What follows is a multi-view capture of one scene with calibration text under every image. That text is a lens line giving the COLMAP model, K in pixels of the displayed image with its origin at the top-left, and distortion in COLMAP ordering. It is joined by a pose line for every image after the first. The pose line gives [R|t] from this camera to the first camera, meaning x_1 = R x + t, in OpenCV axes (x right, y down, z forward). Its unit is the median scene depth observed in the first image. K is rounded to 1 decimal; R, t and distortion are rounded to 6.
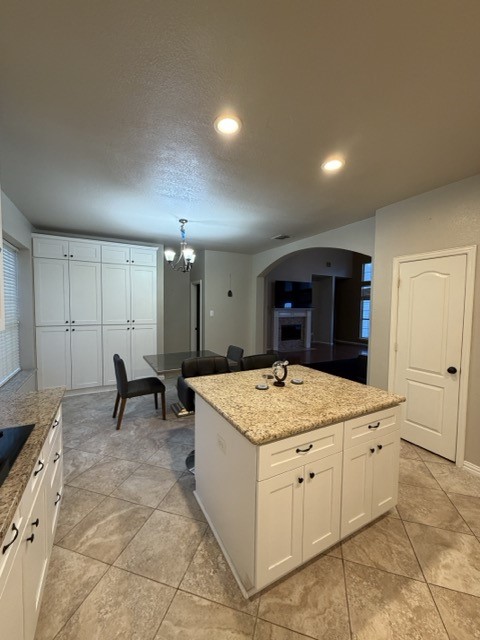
lens RADIAL K [[253.7, 0, 240.0], [0, 253.7, 320.0], [0, 0, 1]] dist [-0.000369, -0.000016]
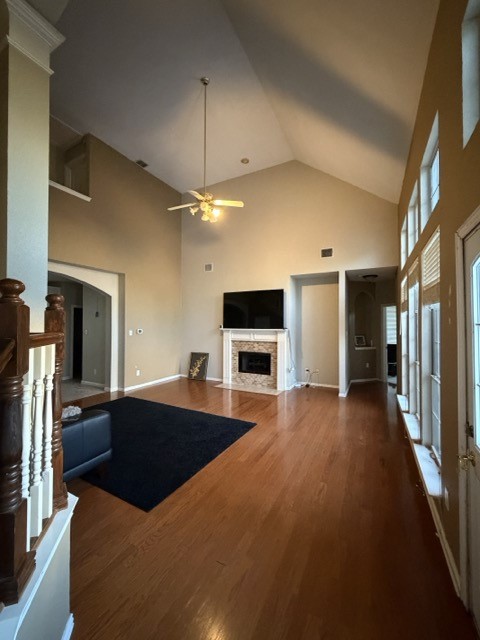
lens RADIAL K [[253.7, 0, 240.0], [0, 253.7, 320.0], [0, 0, 1]] dist [-0.000369, -0.000016]
pose [[0.565647, -0.027238, -0.824198, 0.743632], [-0.042596, 0.997155, -0.062188, -0.023333], [0.823547, 0.070284, 0.562877, 0.548903]]
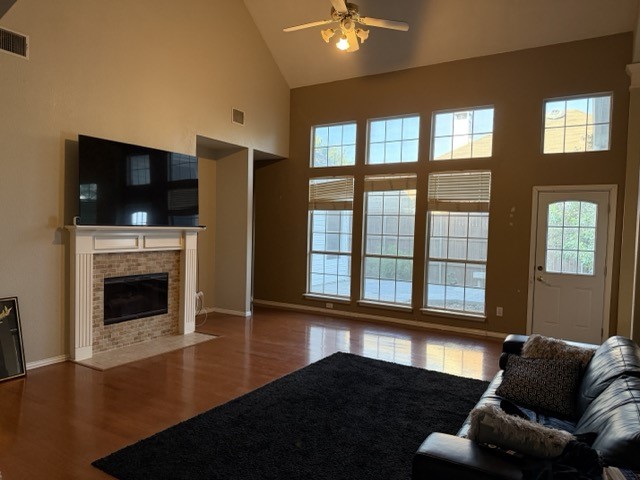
lens RADIAL K [[451.6, 0, 319.0], [0, 451.6, 244.4], [0, 0, 1]] dist [0.118714, -0.180856]
pose [[0.860345, -0.011198, 0.509588, 0.095358], [0.015085, 0.999880, -0.003496, -0.014836], [-0.509488, 0.010695, 0.860411, 0.339393]]
